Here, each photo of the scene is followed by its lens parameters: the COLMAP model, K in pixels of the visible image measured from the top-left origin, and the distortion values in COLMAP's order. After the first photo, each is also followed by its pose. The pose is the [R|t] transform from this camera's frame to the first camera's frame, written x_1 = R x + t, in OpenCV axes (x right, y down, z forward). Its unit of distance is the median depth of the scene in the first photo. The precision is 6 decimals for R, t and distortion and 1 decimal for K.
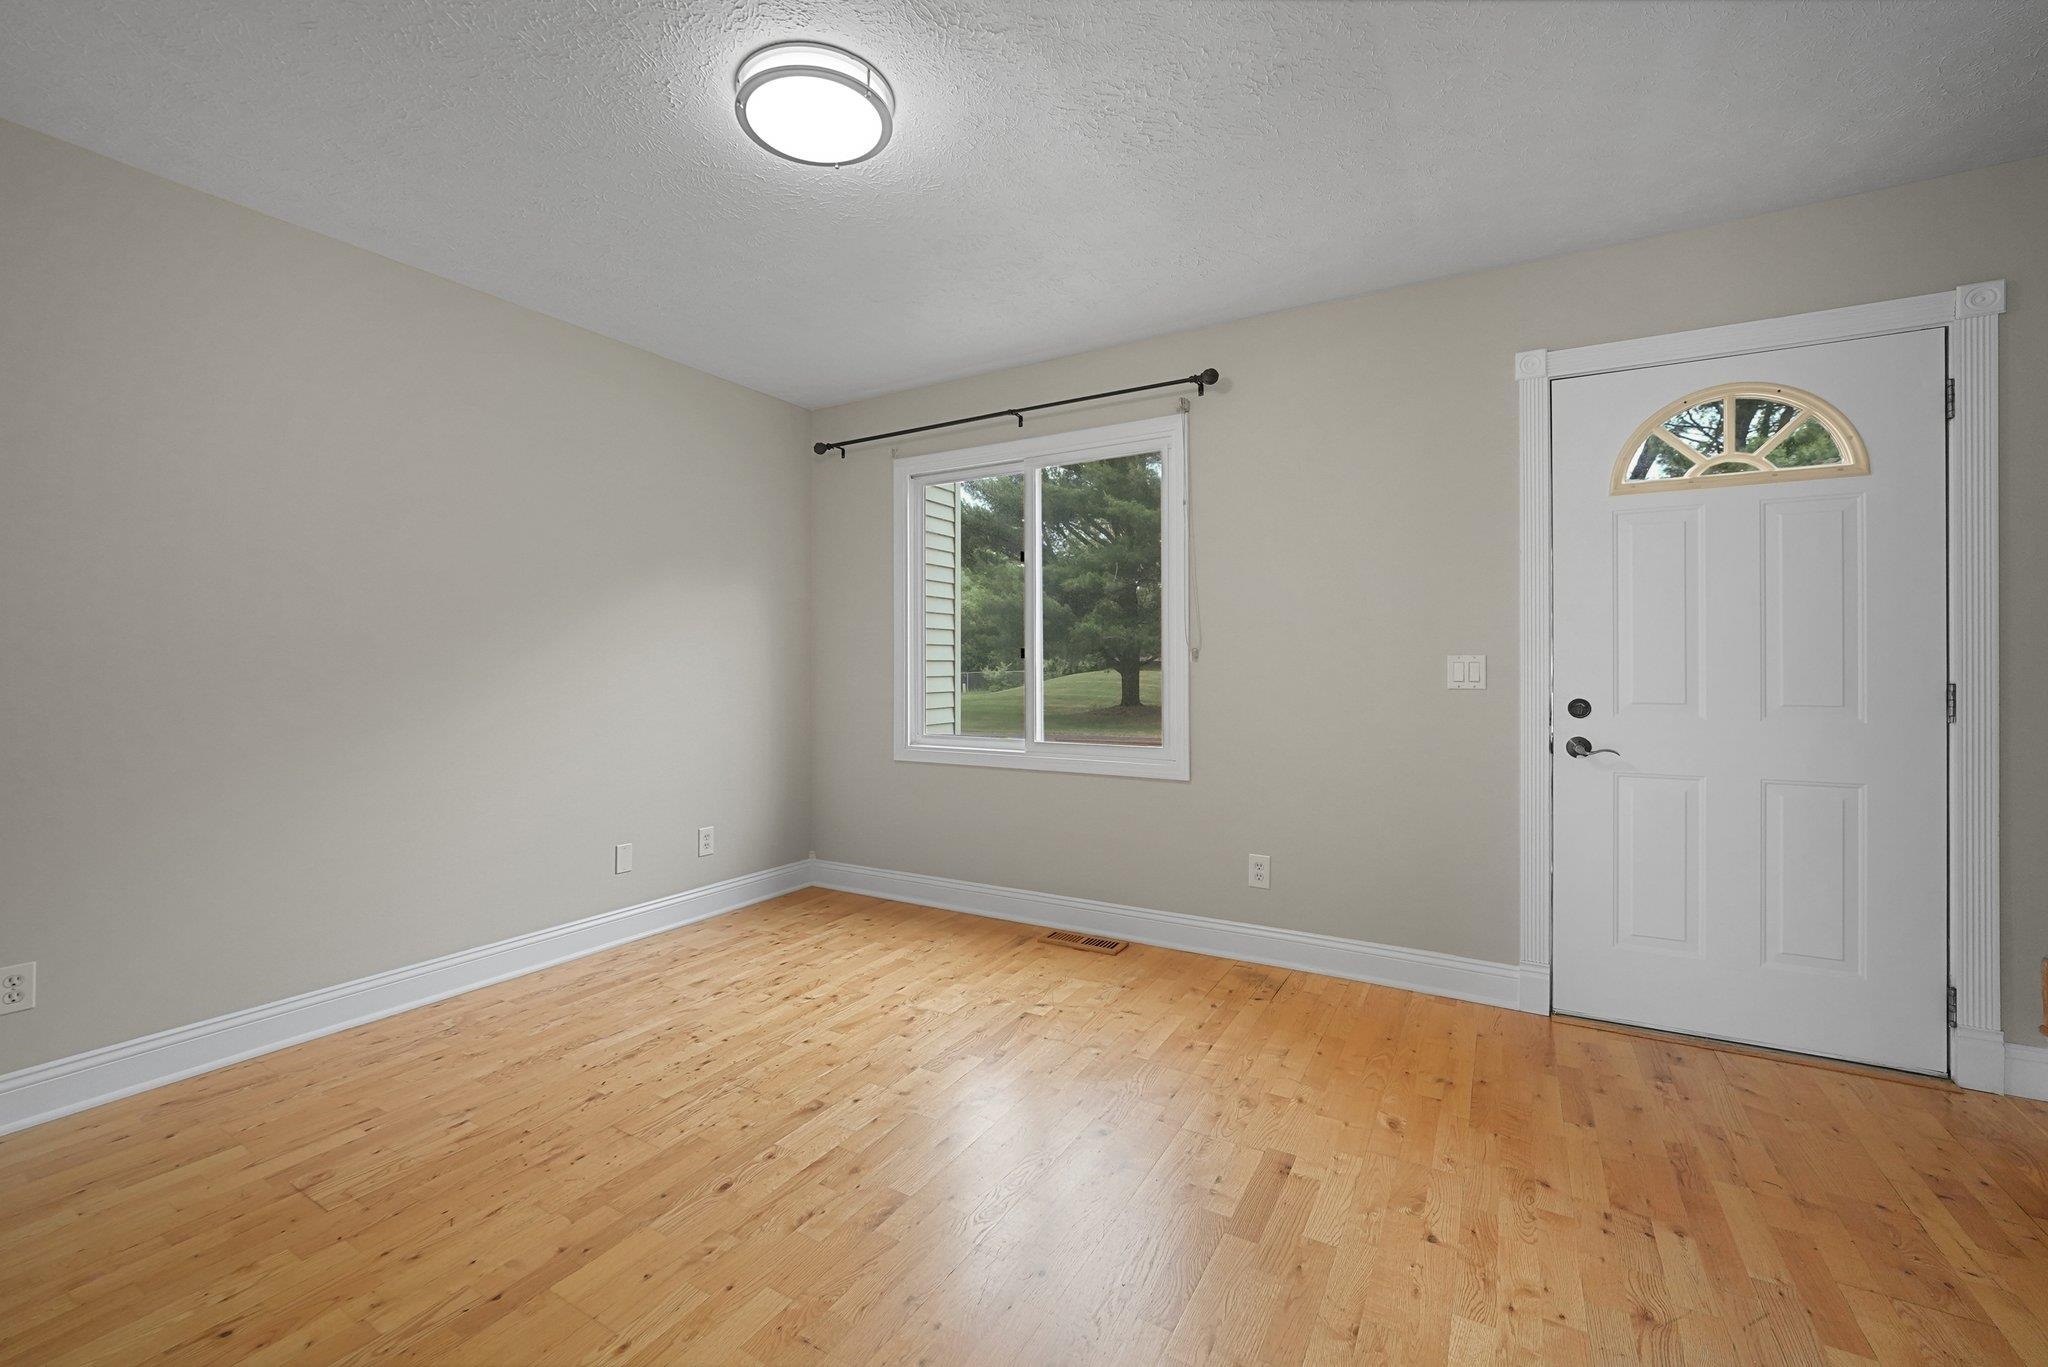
lens RADIAL K [[838.1, 0, 1017.7], [0, 838.1, 667.1], [0, 0, 1]] dist [-0.024090, 0.006471]
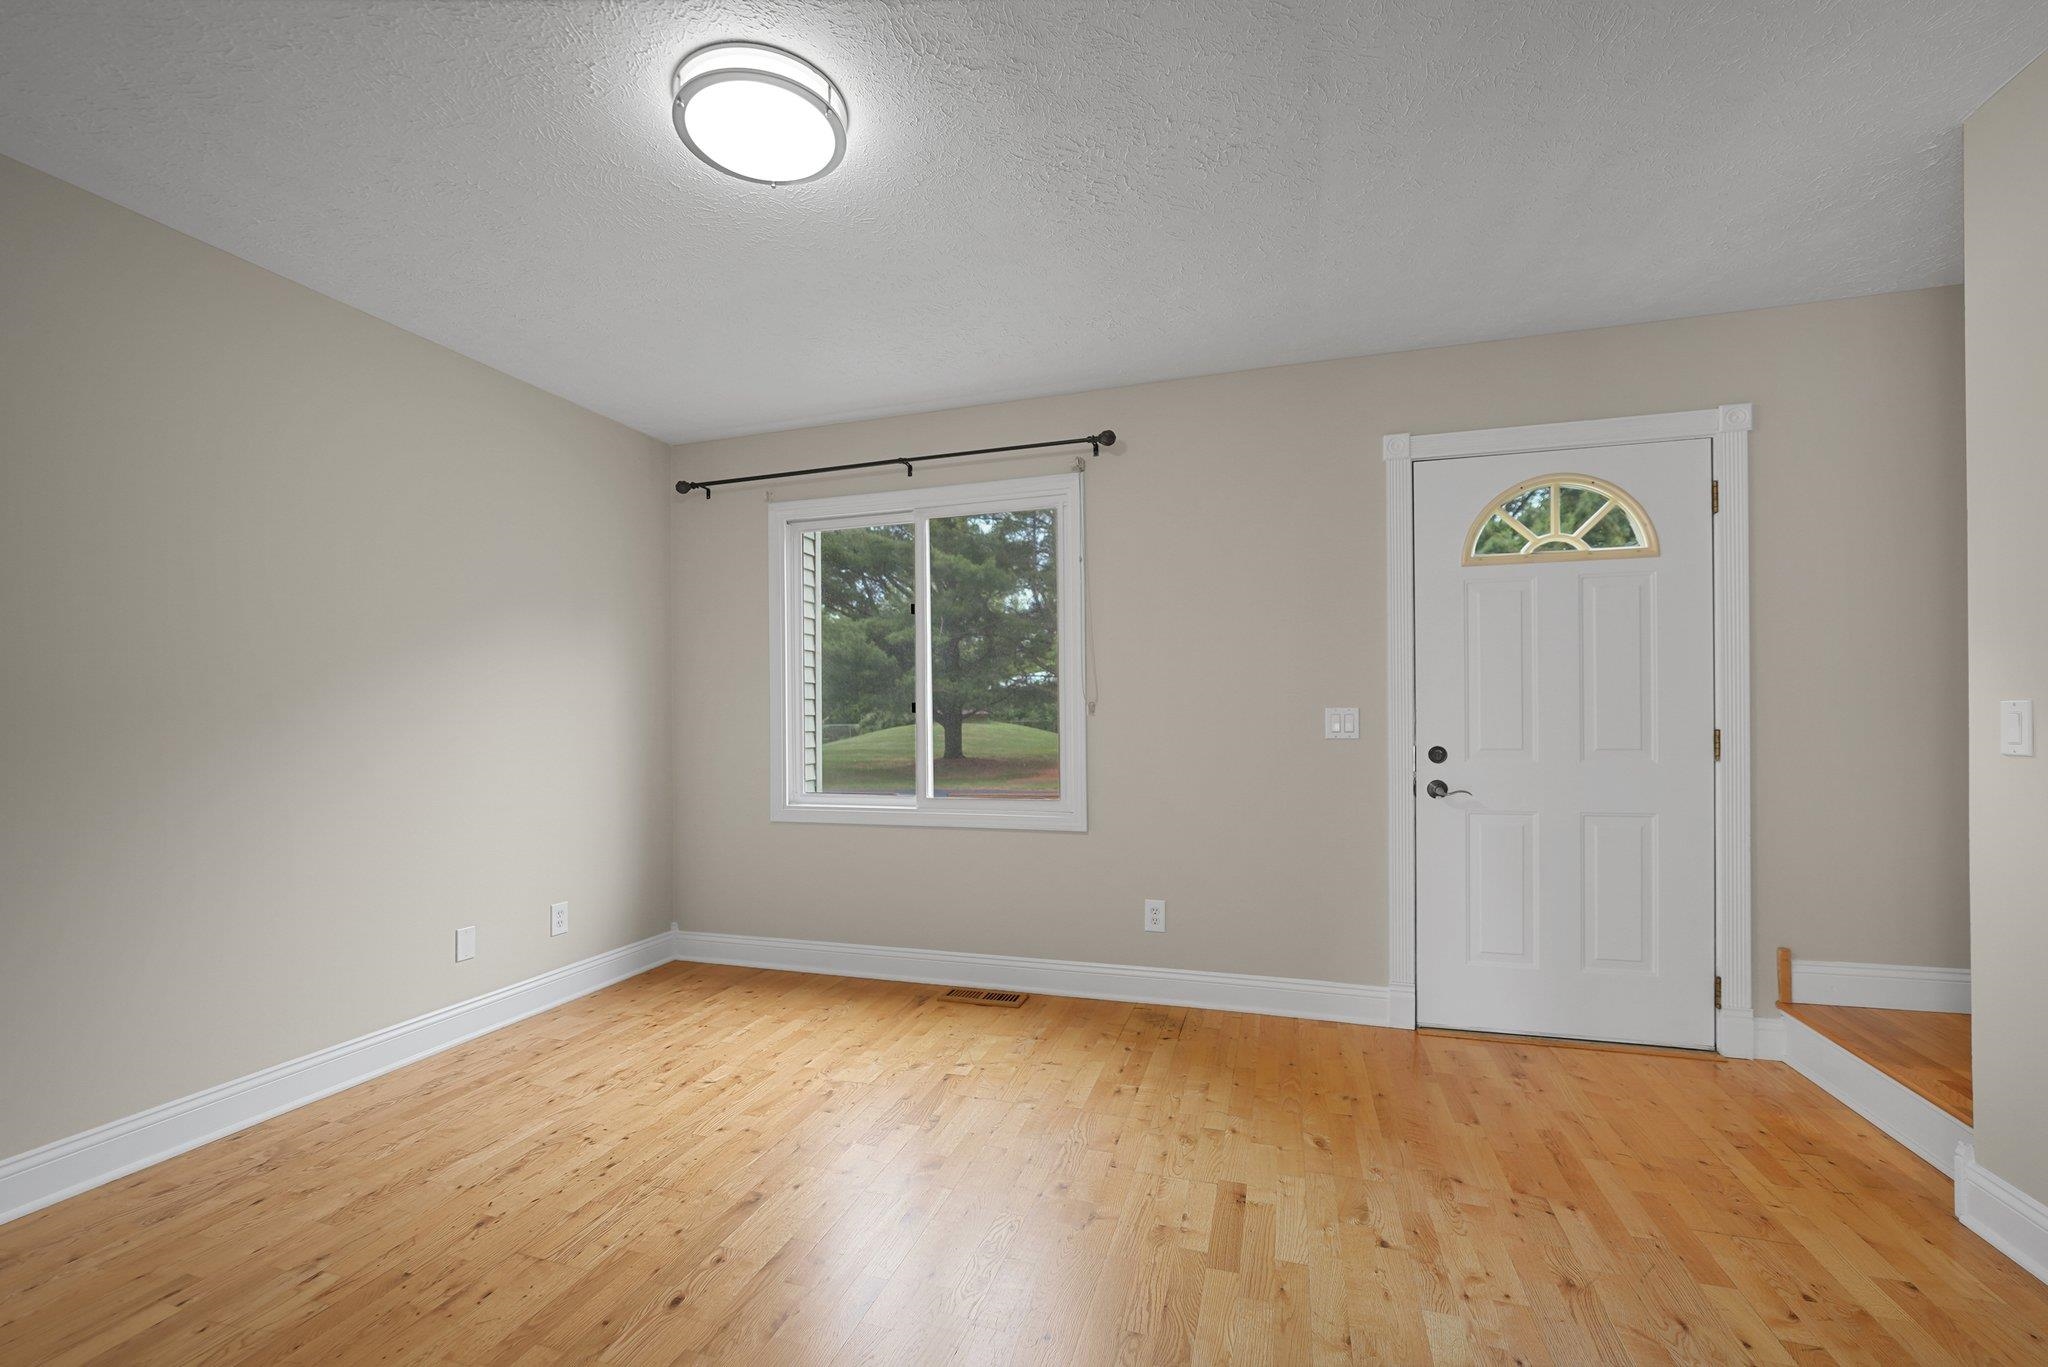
lens RADIAL K [[834.4, 0, 1019.4], [0, 834.4, 721.4], [0, 0, 1]] dist [-0.024685, 0.006780]
pose [[0.974506, -0.008173, 0.224213, -0.138775], [0.007850, 0.999966, 0.002331, -0.002662], [-0.224225, -0.000512, 0.974537, 0.032924]]
